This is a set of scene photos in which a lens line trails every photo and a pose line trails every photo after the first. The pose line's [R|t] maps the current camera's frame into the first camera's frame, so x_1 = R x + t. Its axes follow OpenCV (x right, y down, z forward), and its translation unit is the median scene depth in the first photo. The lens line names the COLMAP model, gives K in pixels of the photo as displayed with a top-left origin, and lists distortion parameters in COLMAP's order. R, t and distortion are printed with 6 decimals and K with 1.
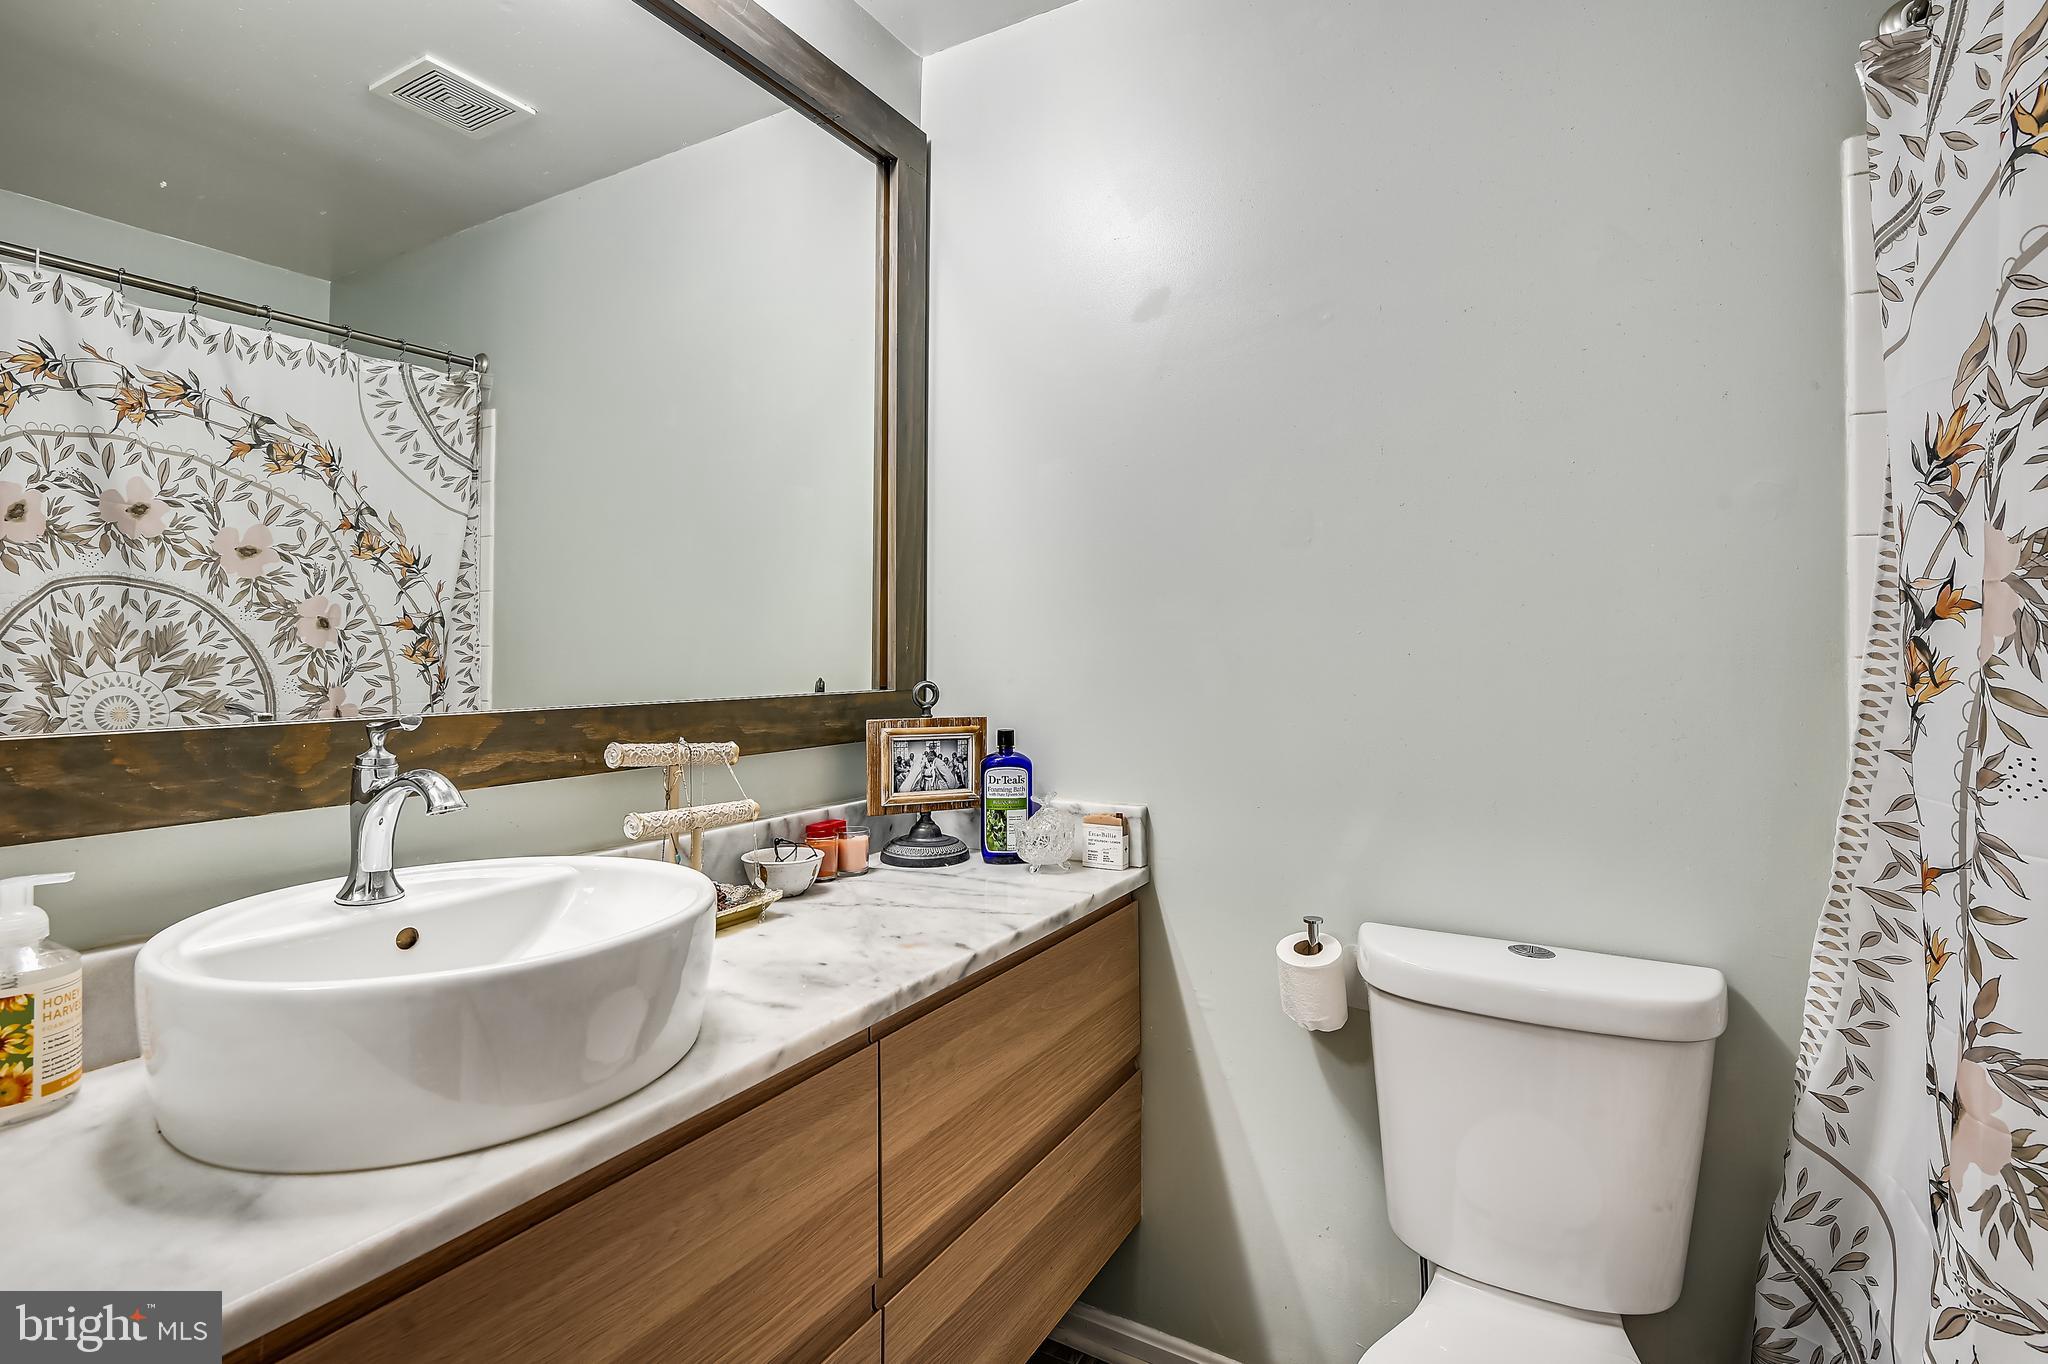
lens RADIAL K [[944.5, 0, 1026.7], [0, 944.5, 680.9], [0, 0, 1]] dist [-0.015331, -0.000396]
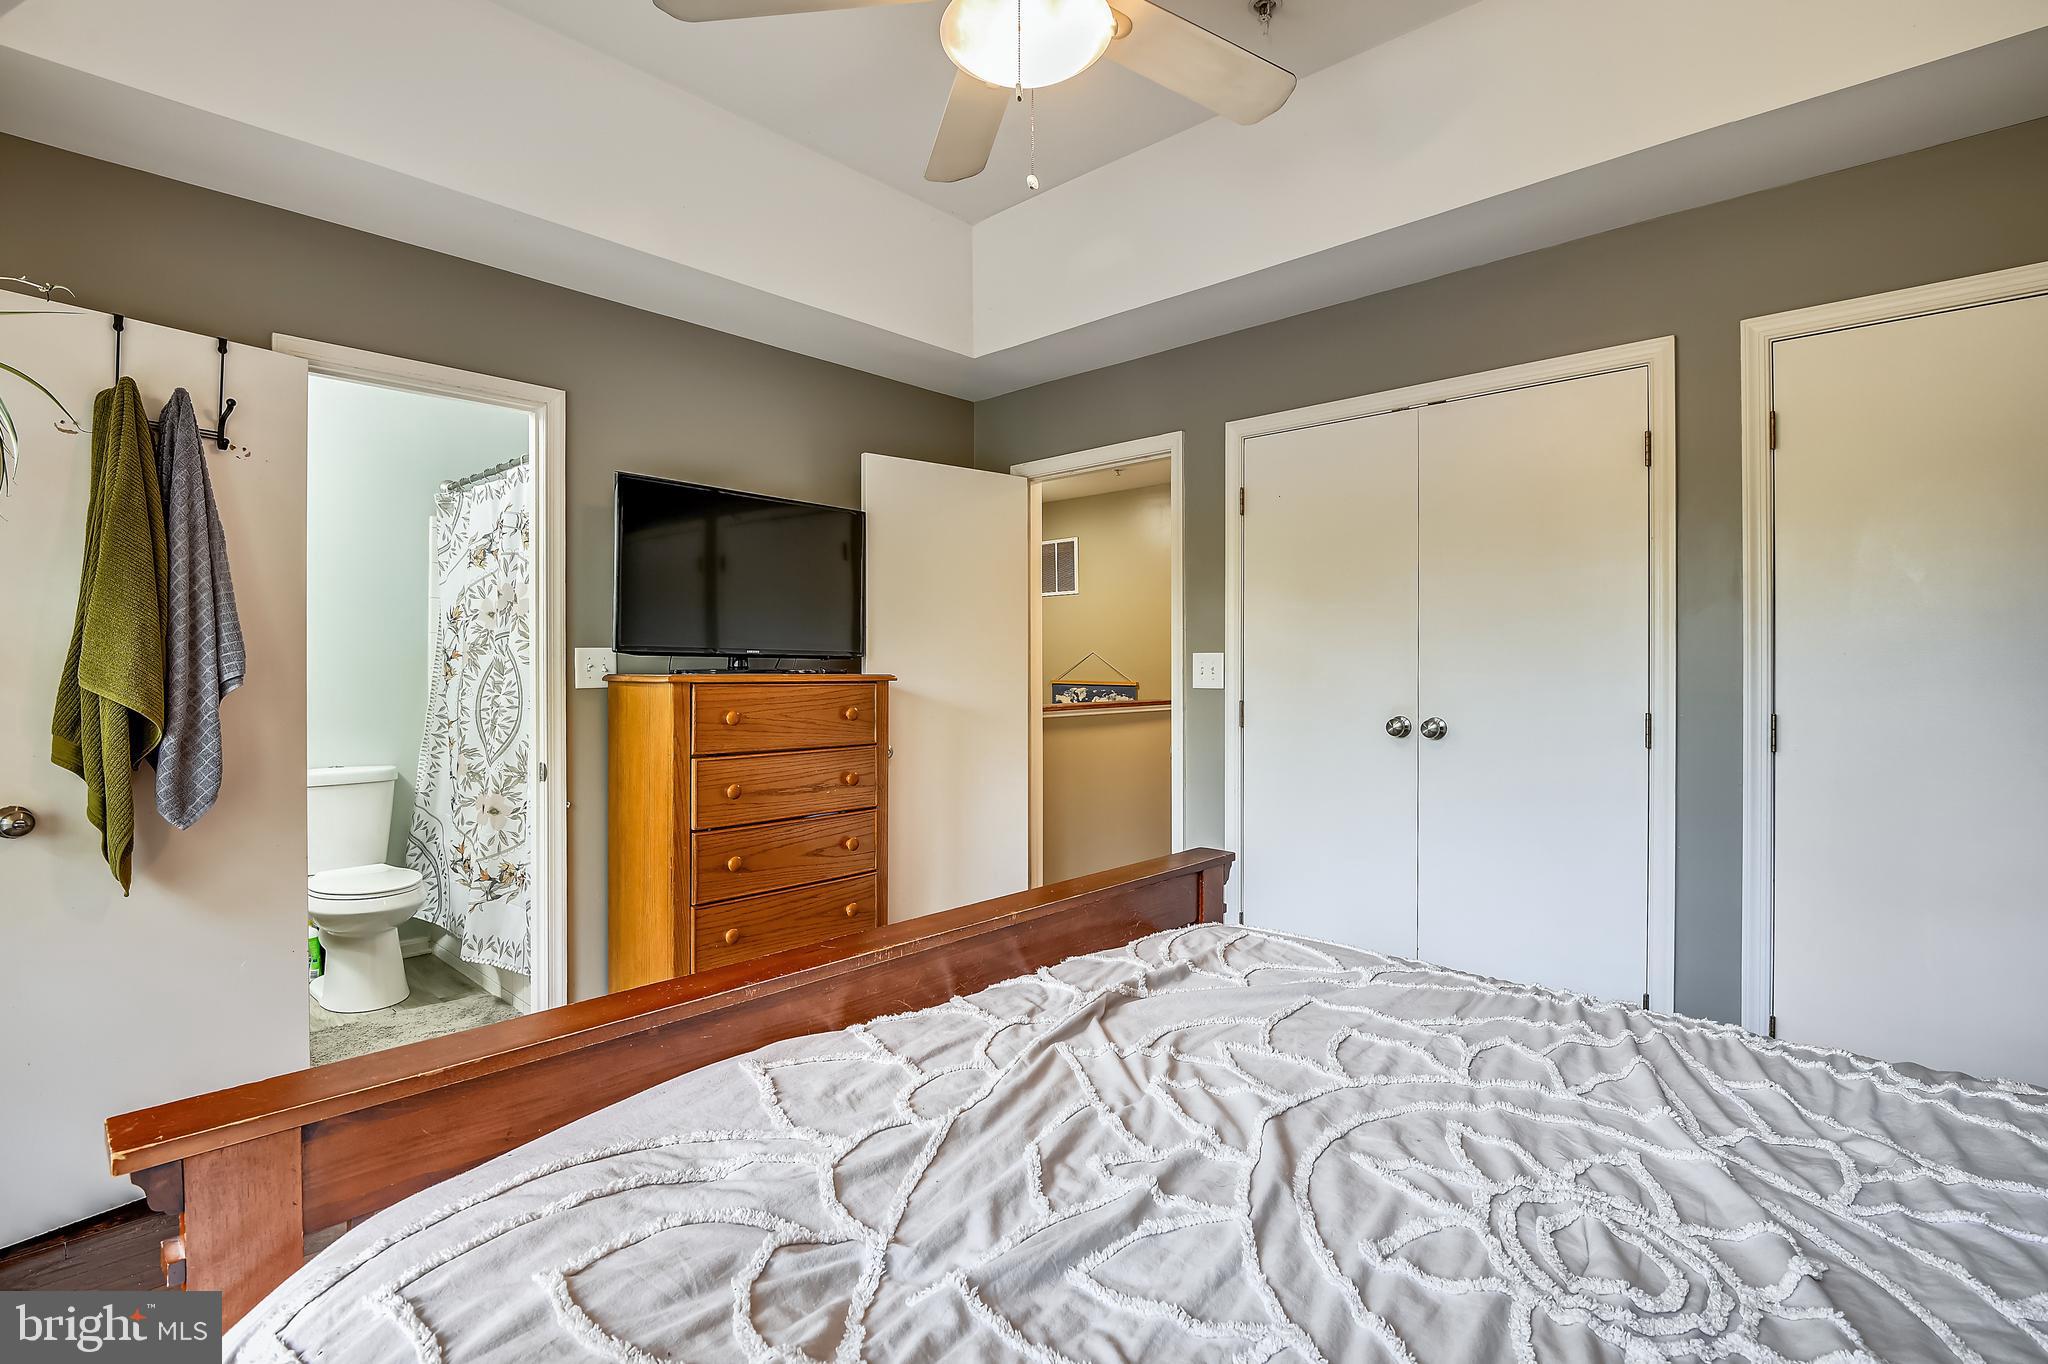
lens RADIAL K [[944.5, 0, 1022.7], [0, 944.5, 693.6], [0, 0, 1]] dist [-0.015331, -0.000396]
pose [[0.219567, 0.002230, 0.975595, -2.168768], [-0.006814, 0.999977, -0.000752, 0.062530], [-0.975574, -0.006482, 0.219577, -2.042032]]
